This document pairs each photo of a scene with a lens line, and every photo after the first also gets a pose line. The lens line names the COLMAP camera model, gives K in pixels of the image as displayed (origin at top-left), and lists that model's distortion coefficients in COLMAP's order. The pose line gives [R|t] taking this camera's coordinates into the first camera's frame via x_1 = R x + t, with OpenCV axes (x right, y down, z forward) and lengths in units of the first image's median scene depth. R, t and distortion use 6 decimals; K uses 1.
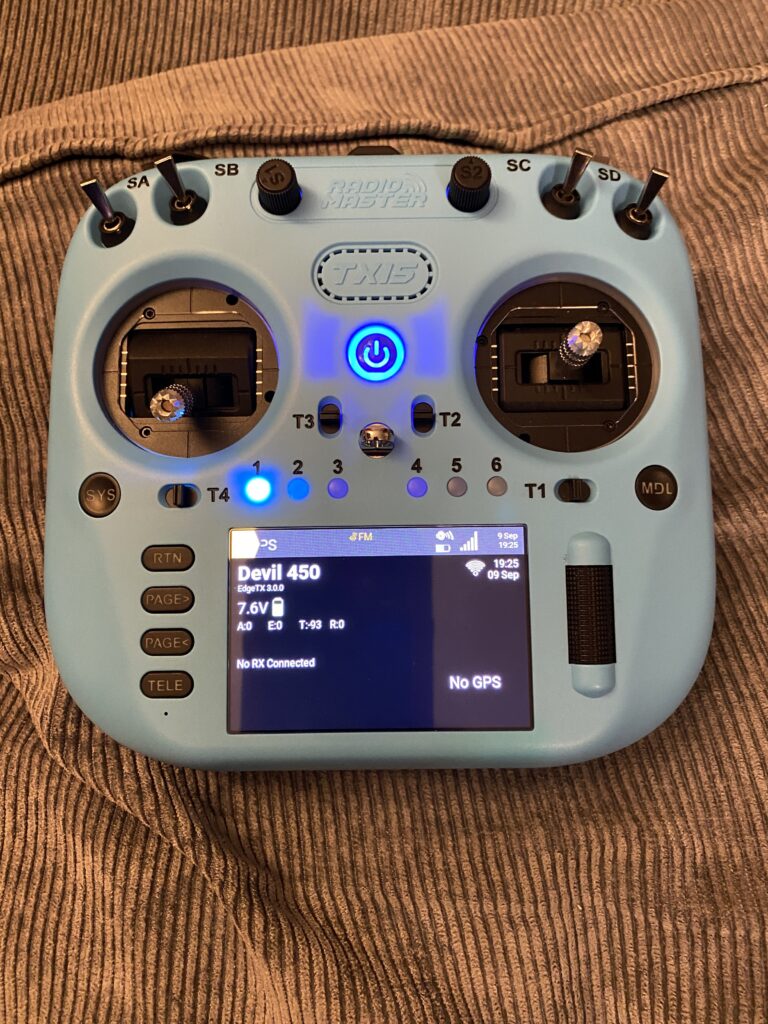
lens RADIAL K [[722.2, 0, 380.9], [0, 722.2, 482.4], [0, 0, 1]] dist [0.105231, -0.330450]
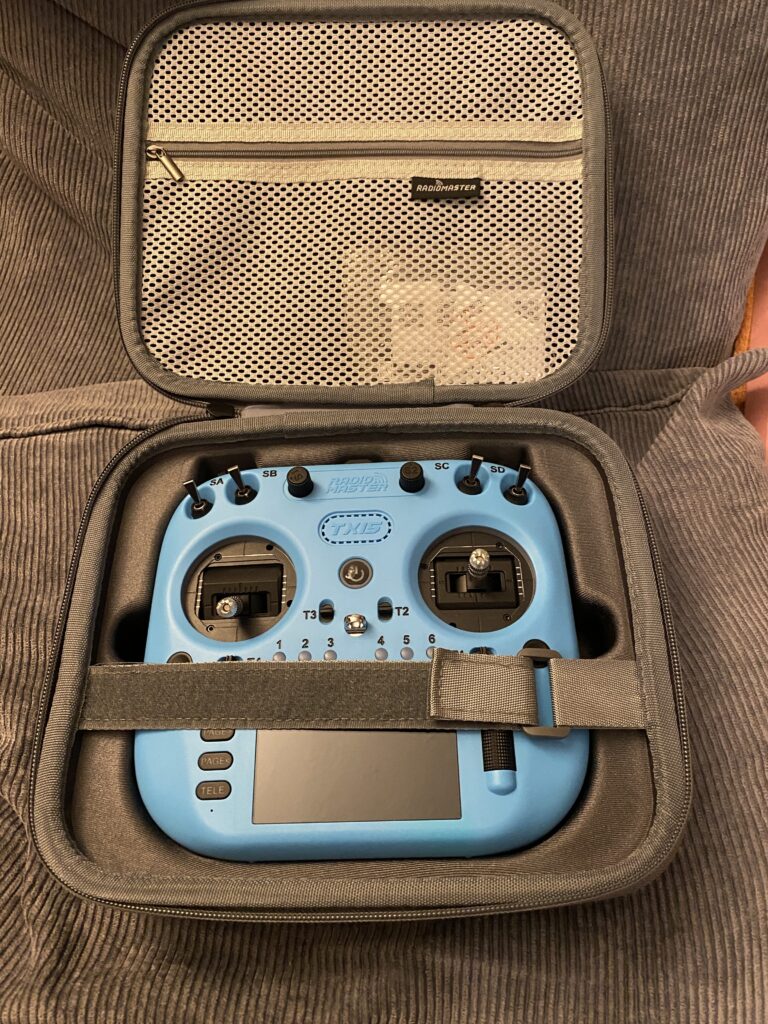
lens RADIAL K [[782.3, 0, 384.0], [0, 782.3, 512.0], [0, 0, 1]] dist [-0.001542, -0.002006]
pose [[0.998572, -0.026208, -0.046555, 0.136979], [0.006780, 0.926525, -0.376173, 0.343216], [0.052993, 0.375320, 0.925379, -0.645225]]
